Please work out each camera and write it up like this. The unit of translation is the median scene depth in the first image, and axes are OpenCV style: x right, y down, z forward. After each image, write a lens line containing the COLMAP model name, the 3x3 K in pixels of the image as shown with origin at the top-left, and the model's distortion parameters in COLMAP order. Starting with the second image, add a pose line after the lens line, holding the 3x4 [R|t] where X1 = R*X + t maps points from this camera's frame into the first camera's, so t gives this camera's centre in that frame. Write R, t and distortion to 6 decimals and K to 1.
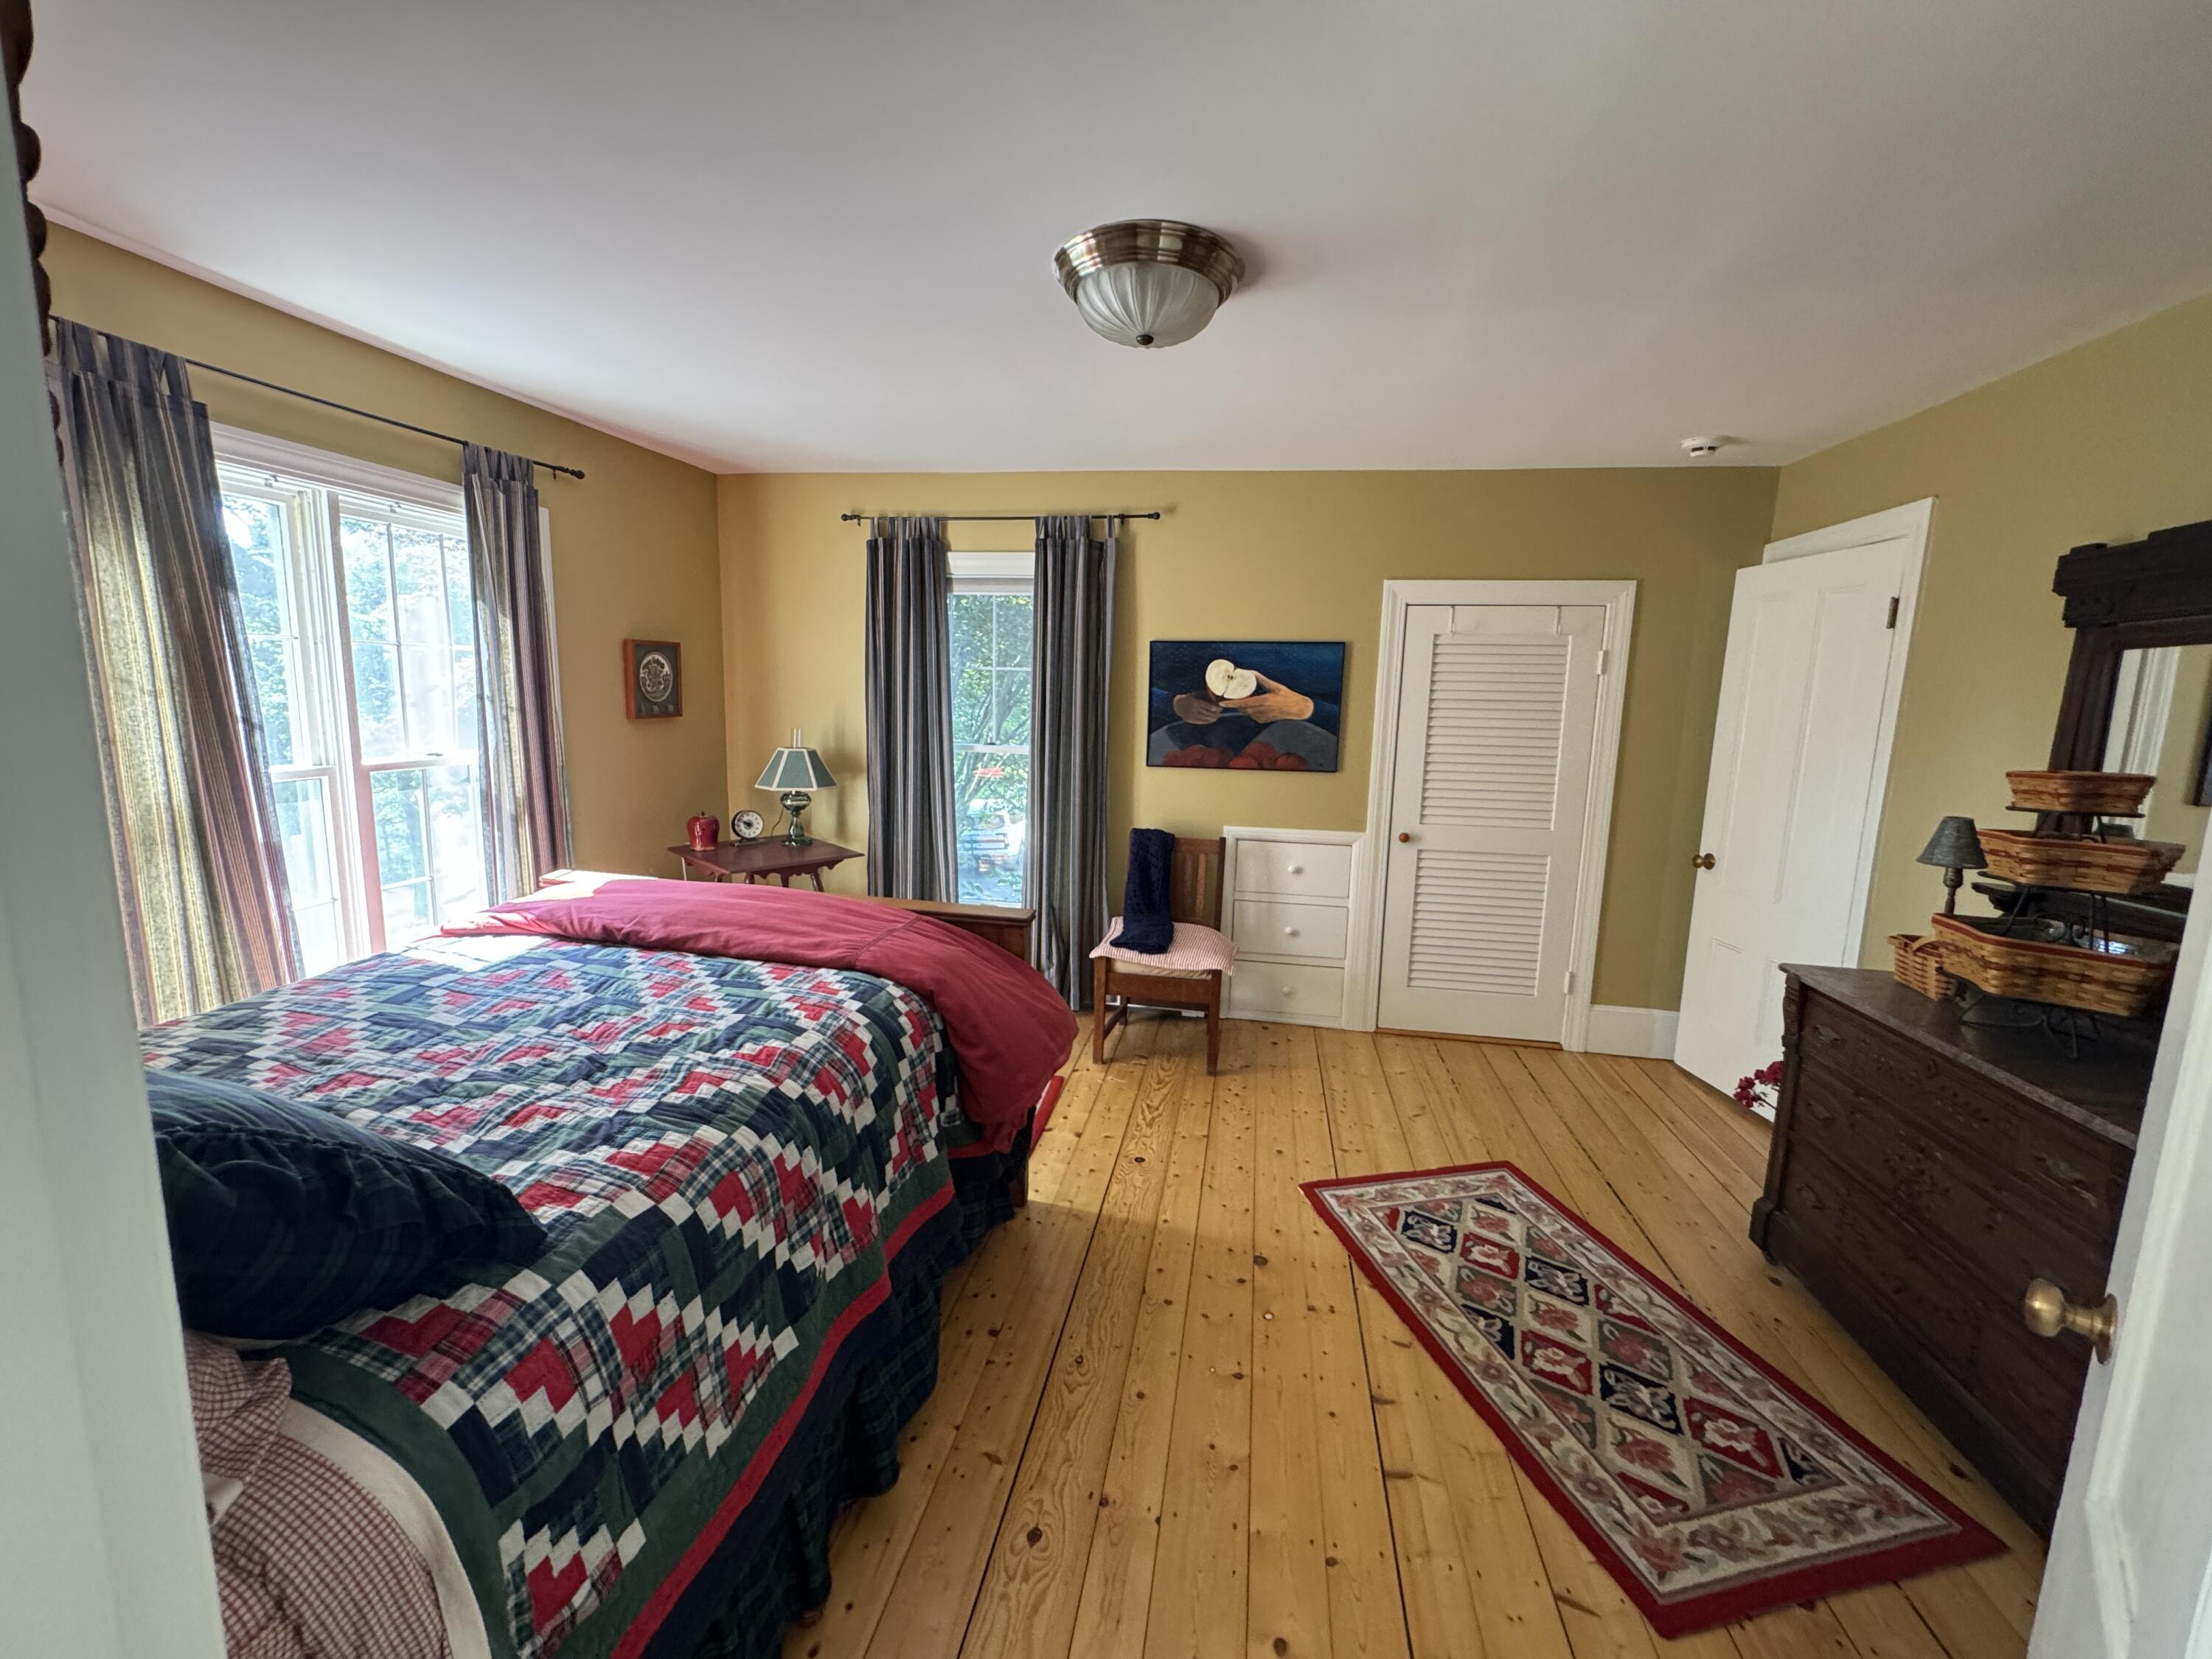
lens RADIAL K [[885.1, 0, 1103.0], [0, 885.1, 829.6], [0, 0, 1]] dist [-0.000199, 0.000040]
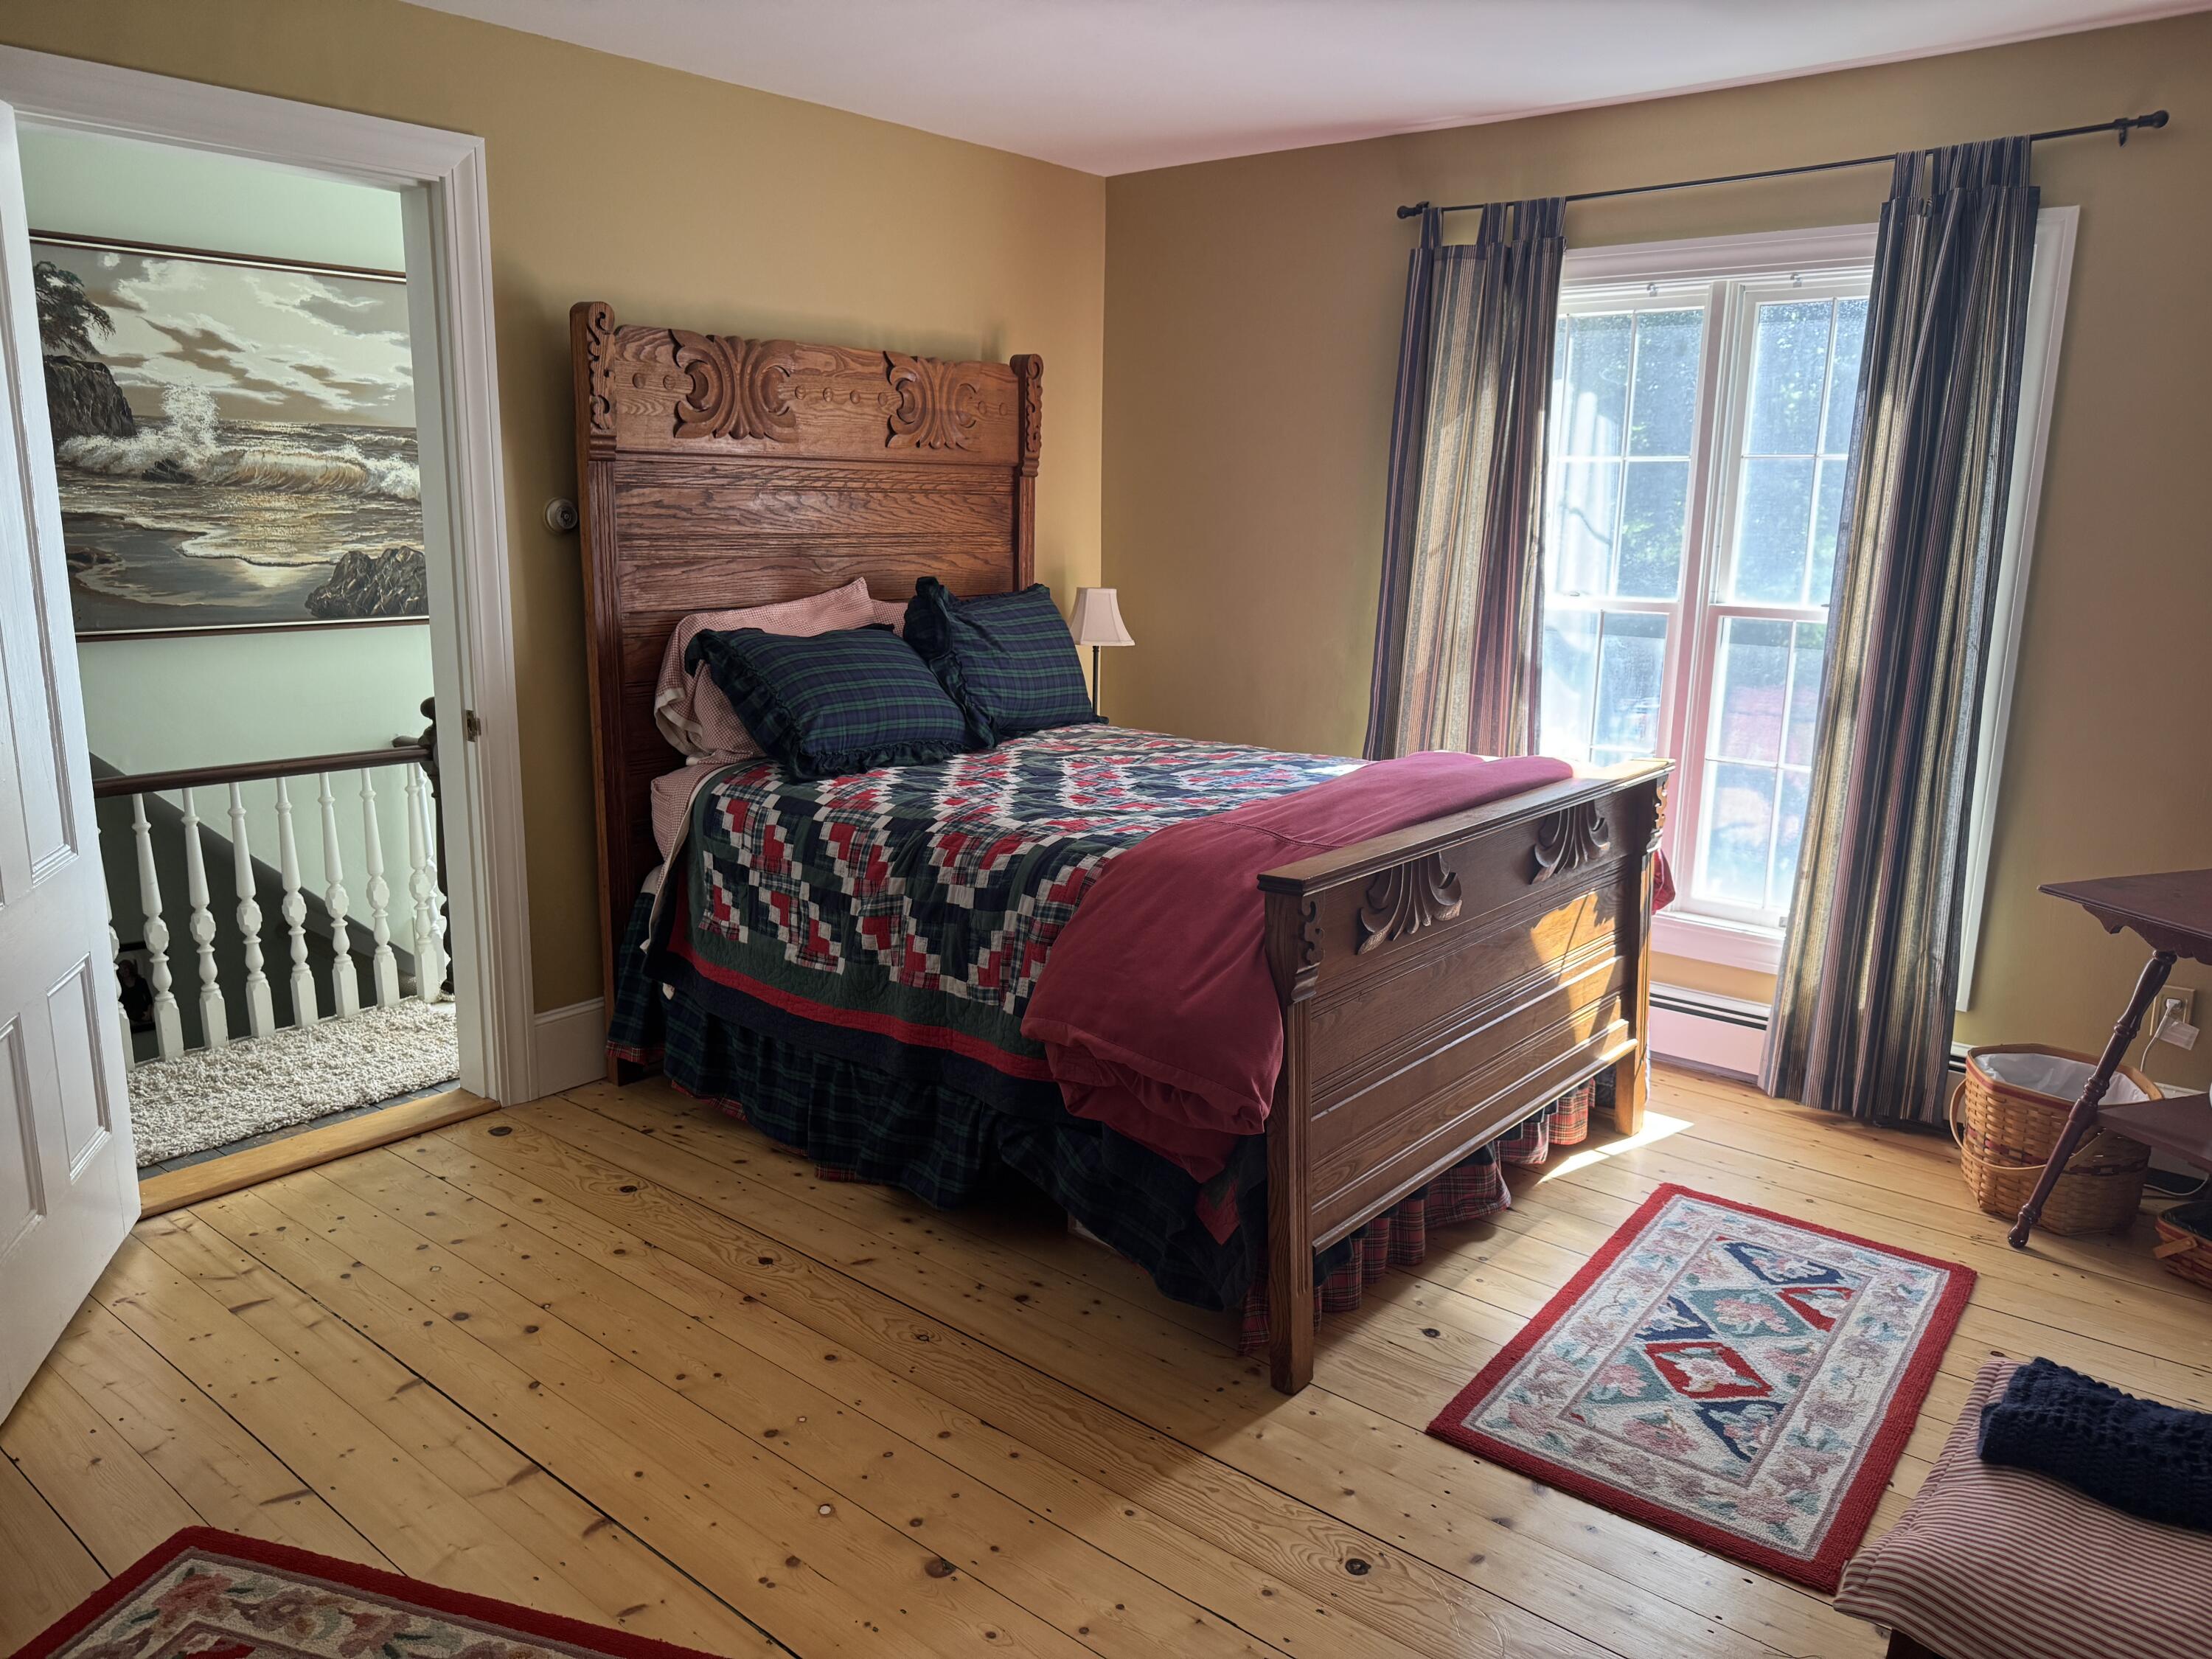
lens RADIAL K [[1563.7, 0, 1105.3], [0, 1563.7, 828.3], [0, 0, 1]] dist [0.021525, -0.010547]
pose [[-0.495283, 0.146166, -0.856347, 1.302333], [-0.164222, 0.952218, 0.257510, -0.274544], [0.853069, 0.268171, -0.447613, 2.097012]]
